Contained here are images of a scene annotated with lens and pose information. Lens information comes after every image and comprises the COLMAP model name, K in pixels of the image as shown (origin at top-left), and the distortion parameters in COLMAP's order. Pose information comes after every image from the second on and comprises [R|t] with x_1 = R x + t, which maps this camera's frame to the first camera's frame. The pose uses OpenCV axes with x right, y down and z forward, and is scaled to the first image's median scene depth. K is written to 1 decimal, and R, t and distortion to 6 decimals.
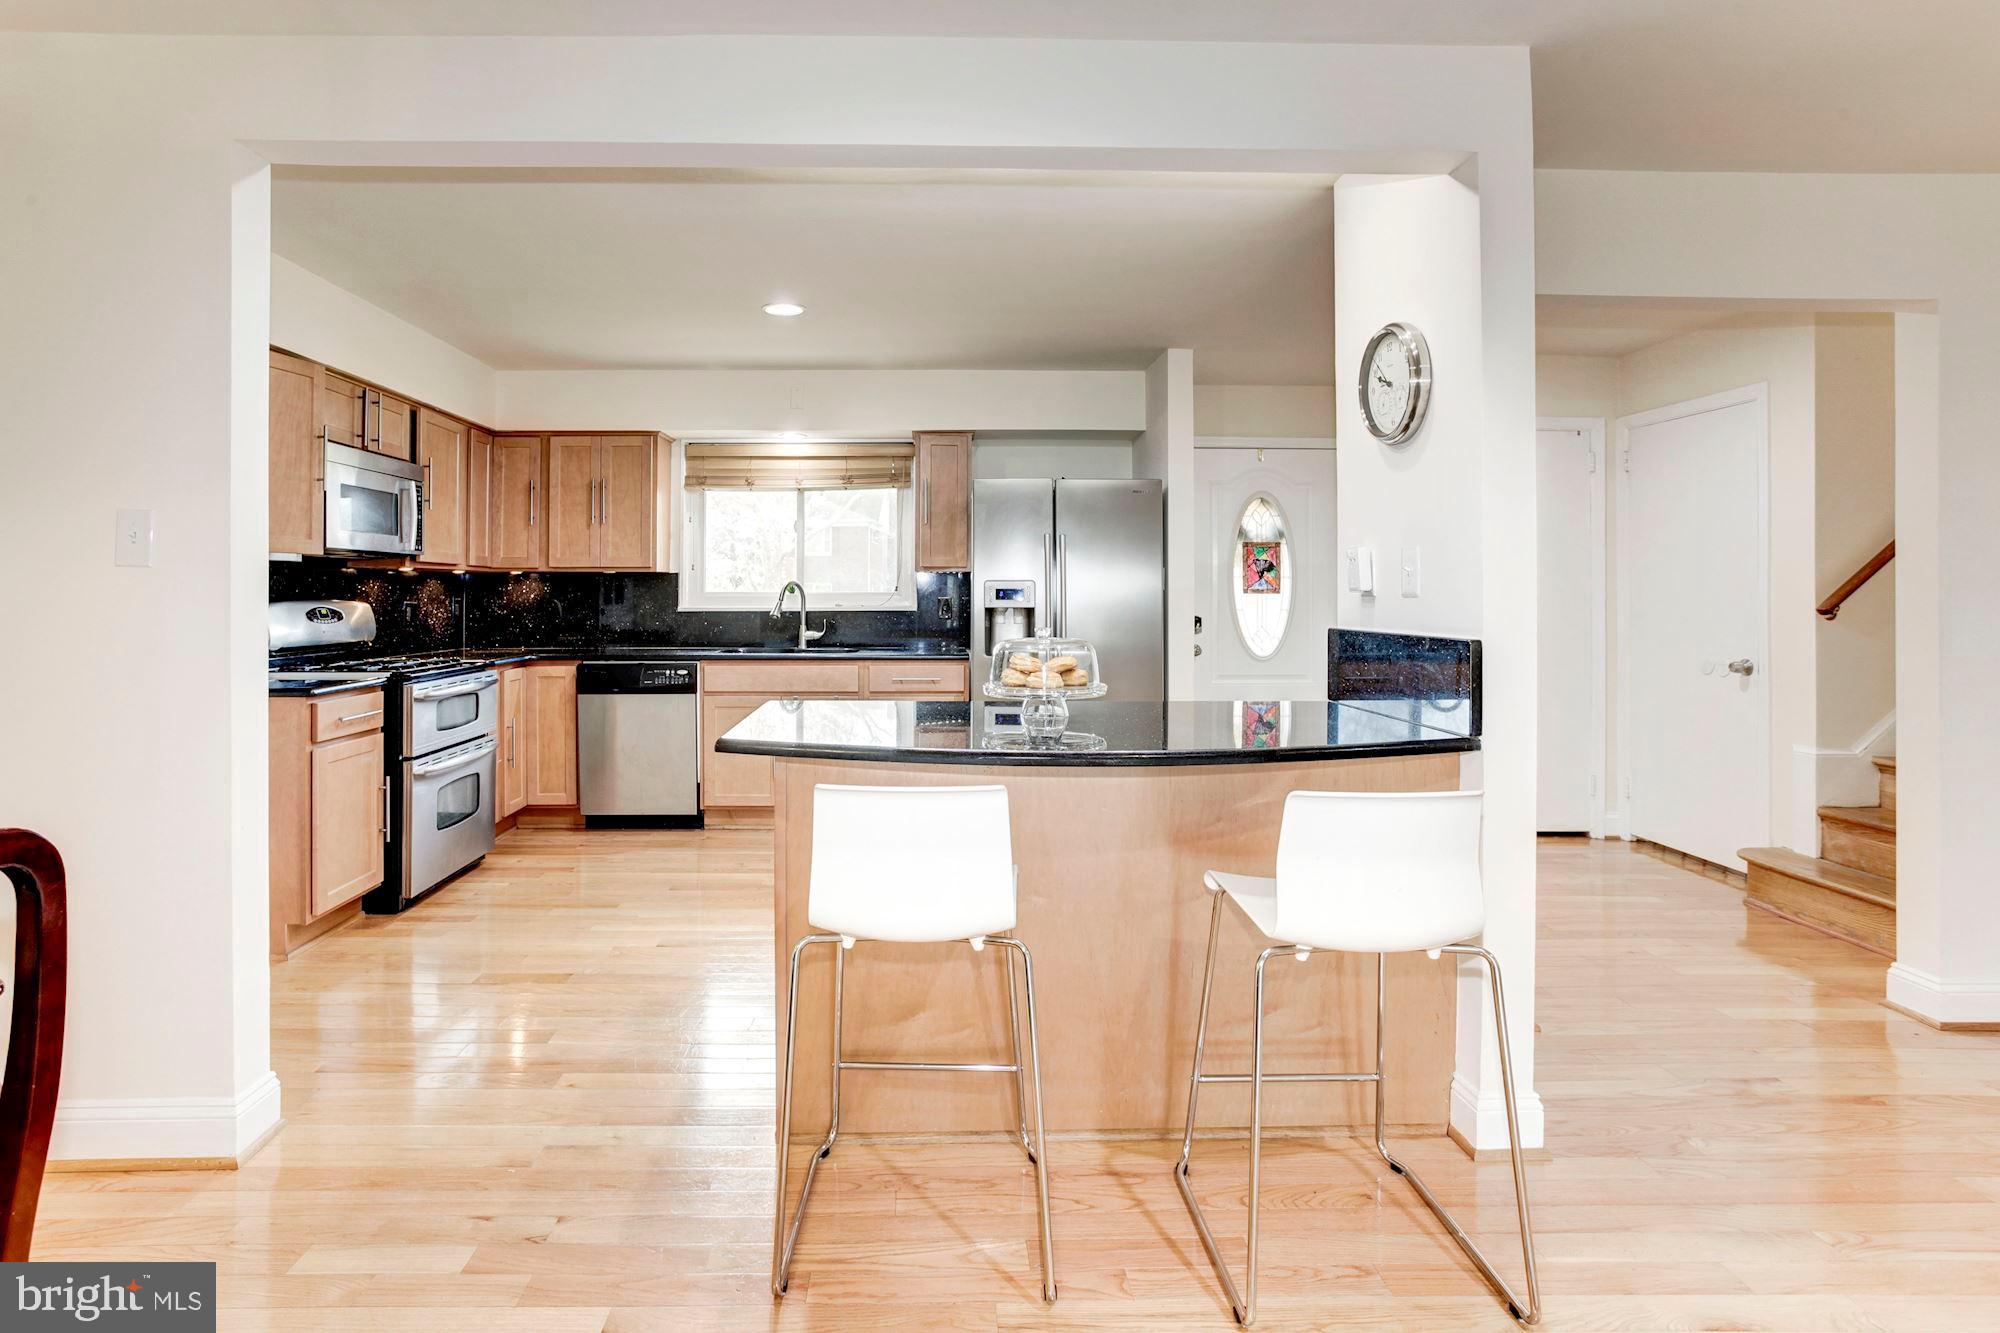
lens RADIAL K [[979.5, 0, 939.8], [0, 979.5, 588.4], [0, 0, 1]] dist [-0.039909, 0.015970]
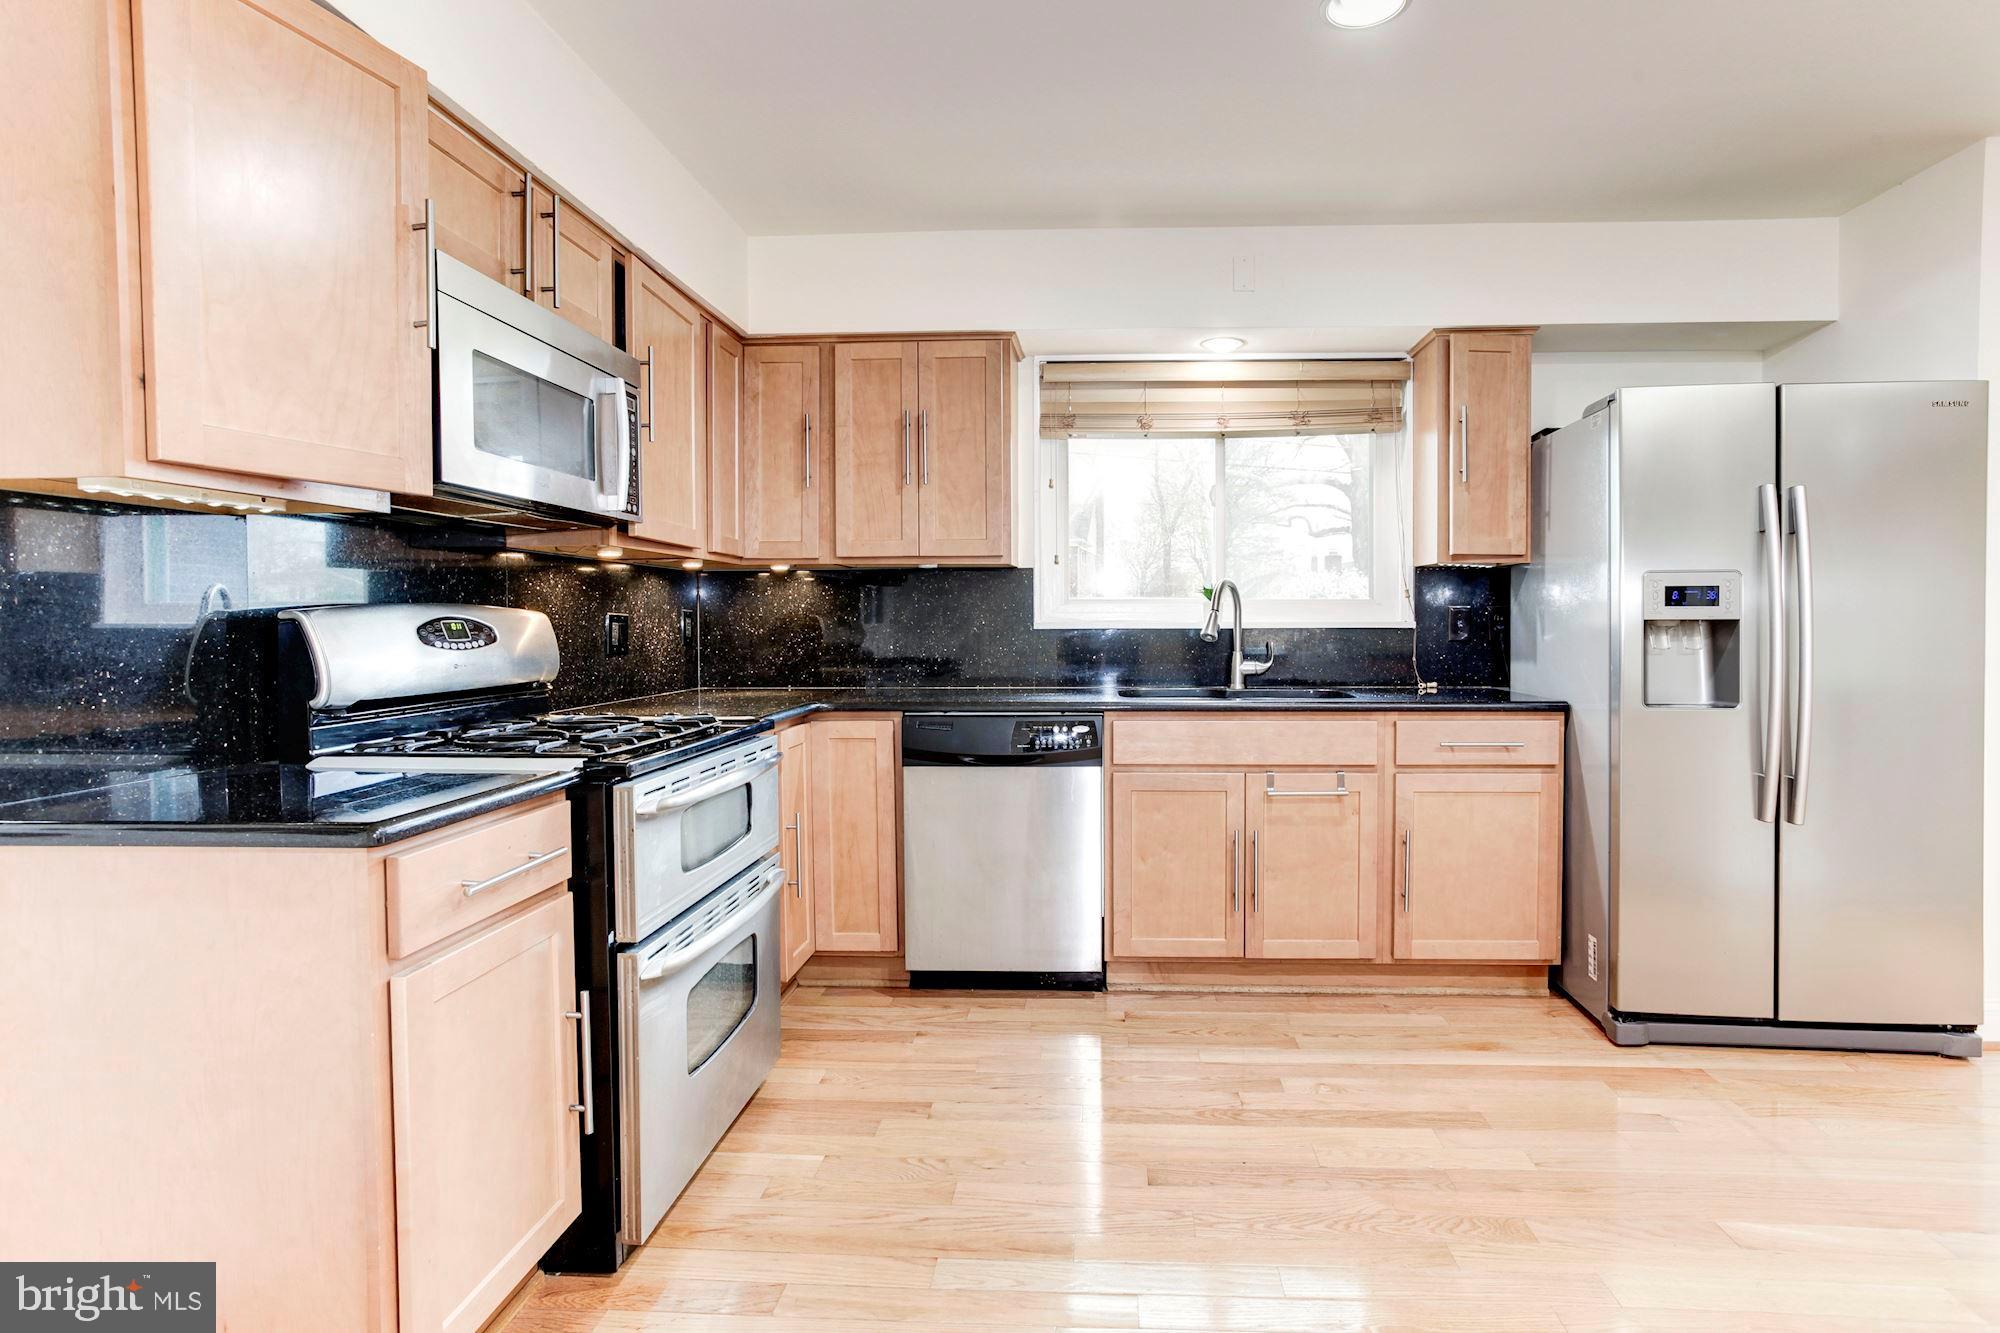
lens RADIAL K [[971.4, 0, 1066.7], [0, 971.4, 654.7], [0, 0, 1]] dist [-0.036549, 0.000500]
pose [[0.998415, 0.000097, -0.056280, -0.250898], [0.002196, 0.999170, 0.040675, 0.016994], [0.056237, -0.040734, 0.997586, 0.448341]]
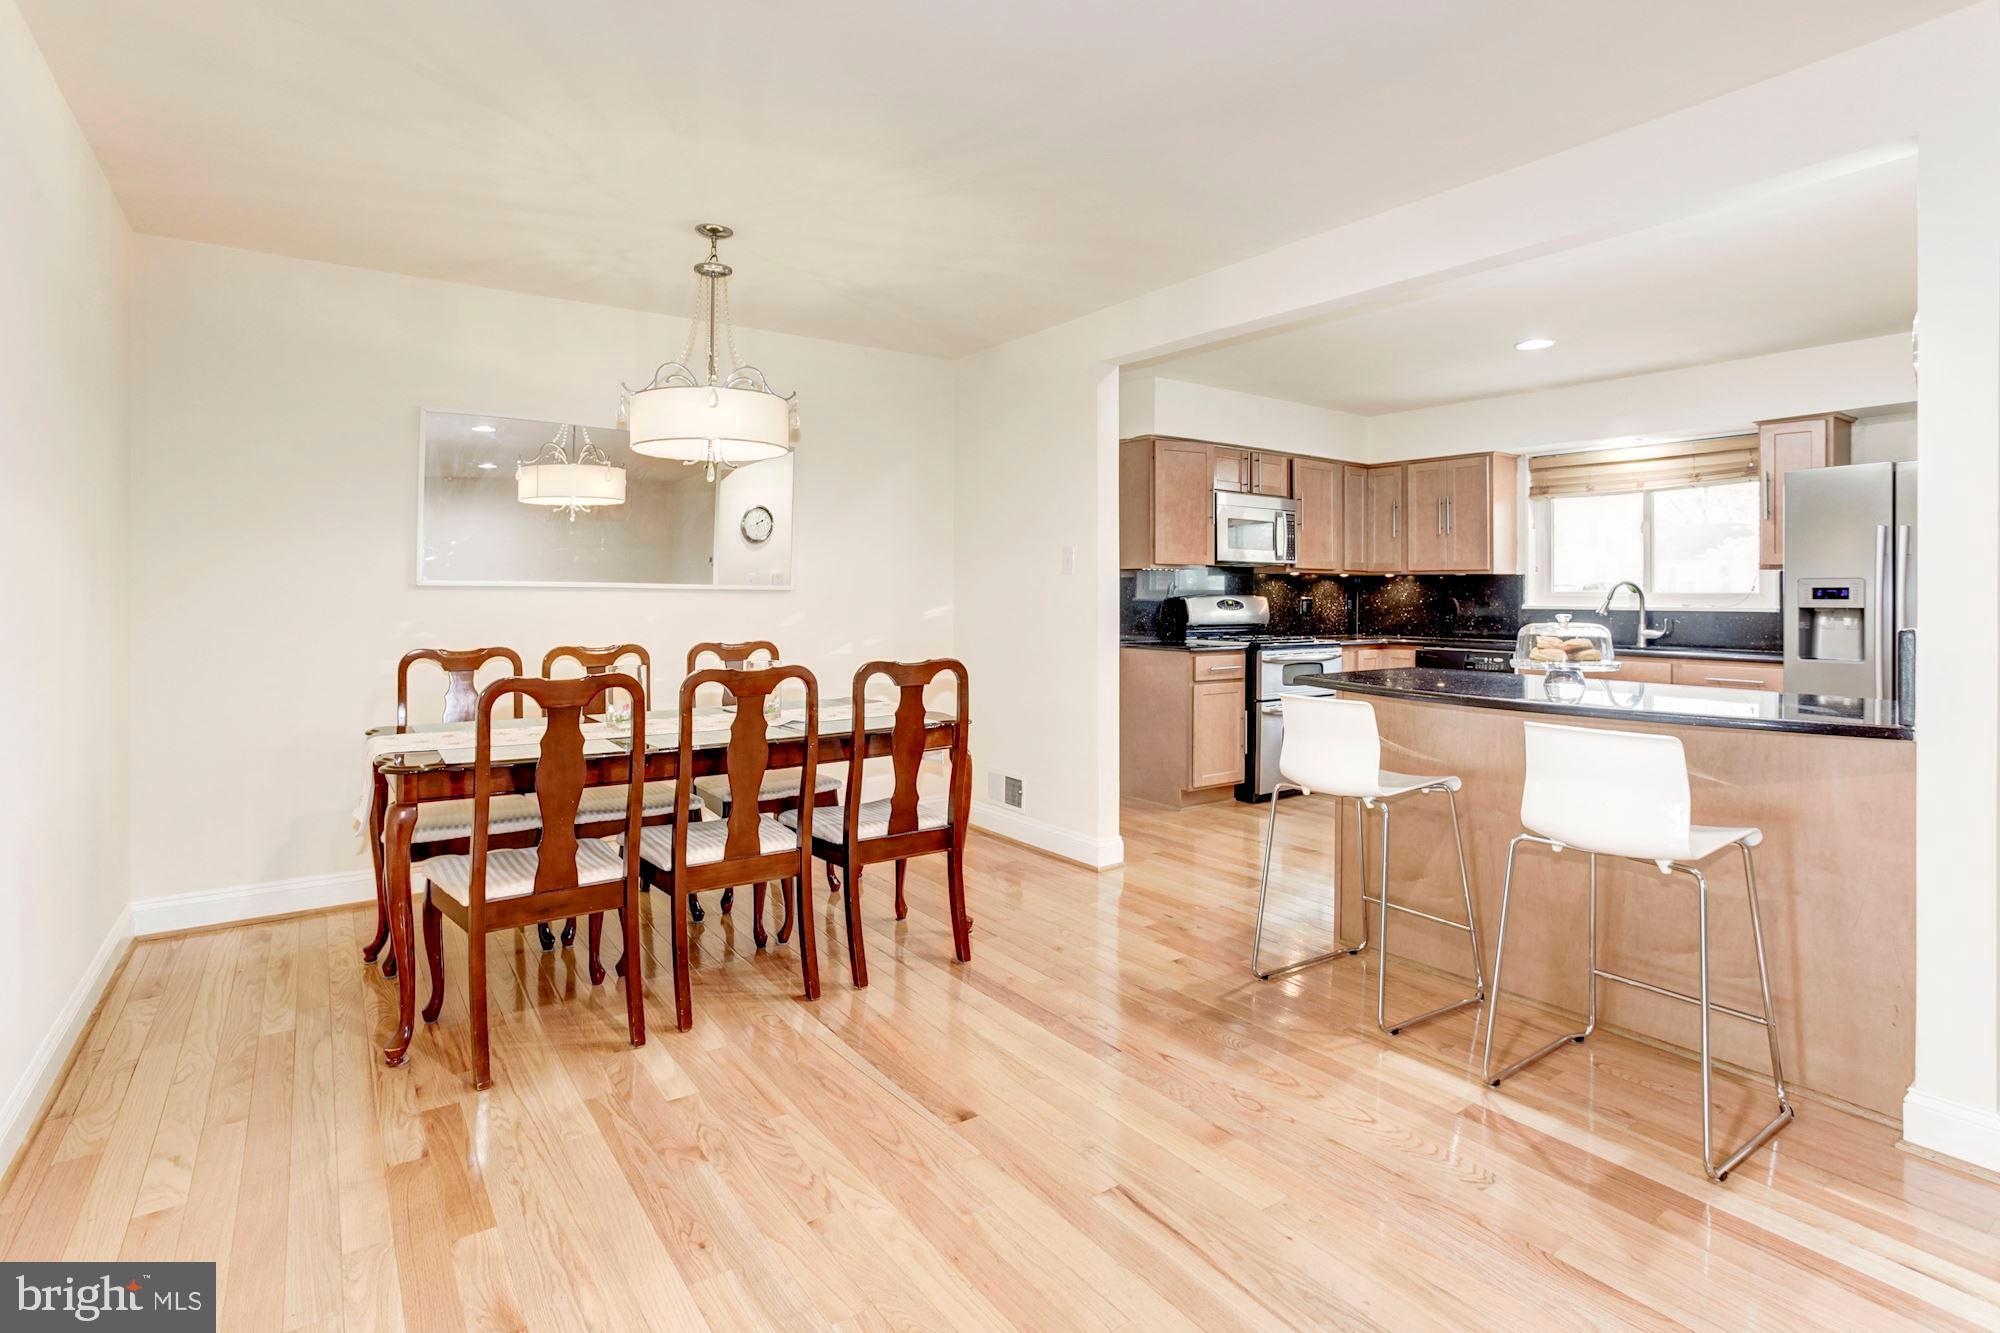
lens RADIAL K [[989.9, 0, 1002.9], [0, 989.9, 586.6], [0, 0, 1]] dist [-0.054743, 0.026073]
pose [[0.568173, -0.001903, -0.822907, 0.377148], [-0.003835, 0.999980, -0.004960, 0.007433], [0.822900, 0.005974, 0.568154, -0.151000]]
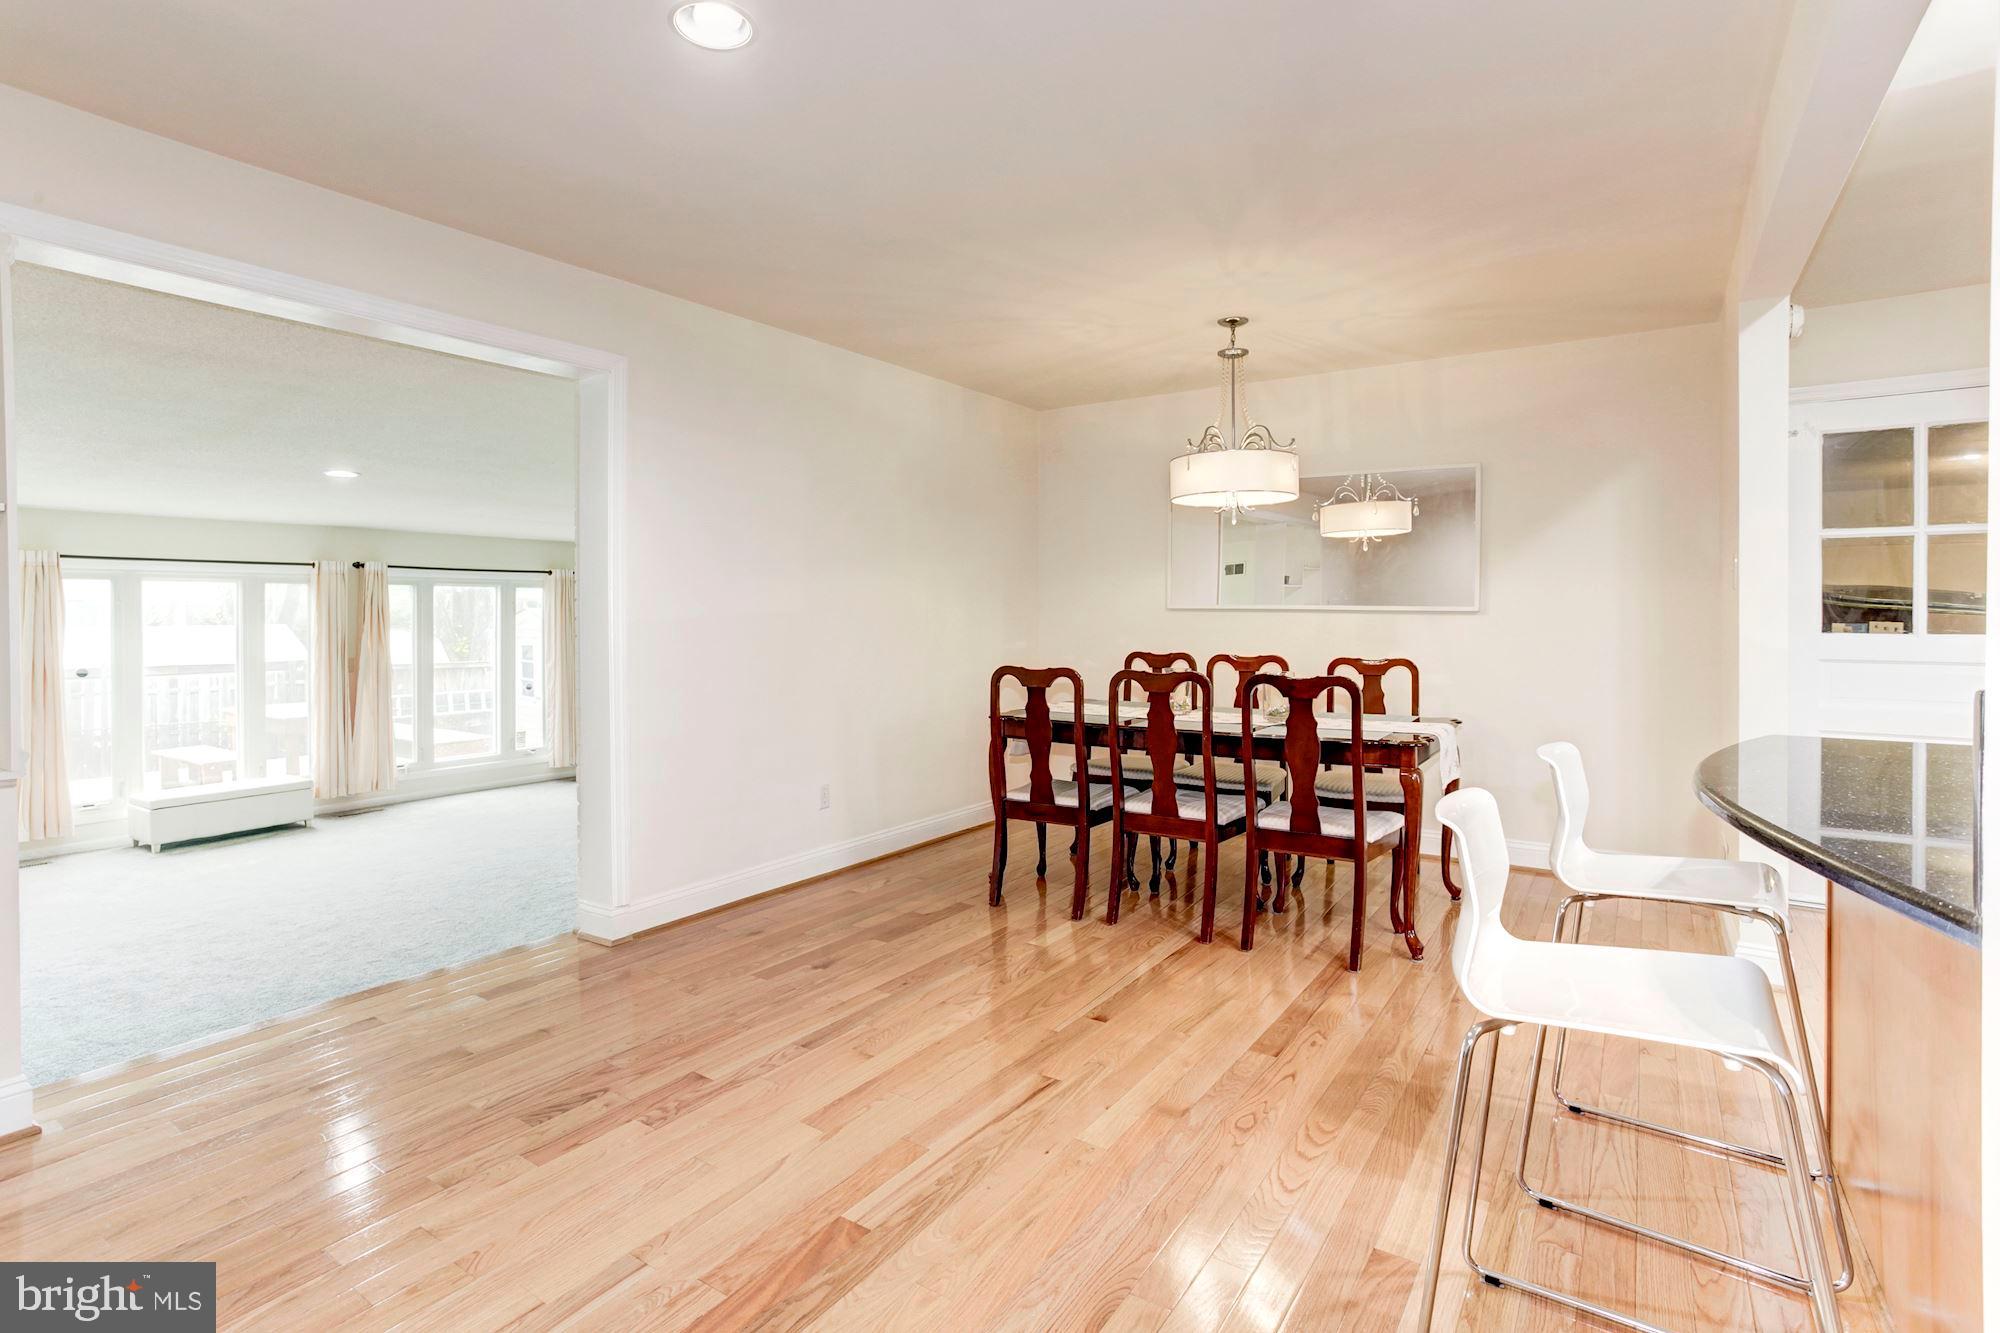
lens RADIAL K [[991.1, 0, 1012.1], [0, 991.1, 617.1], [0, 0, 1]] dist [0.000591, 0.000840]
pose [[-0.549992, 0.020905, -0.834908, 0.529539], [0.008648, 0.999776, 0.019336, -0.006767], [0.835125, 0.003414, -0.550049, 0.401891]]
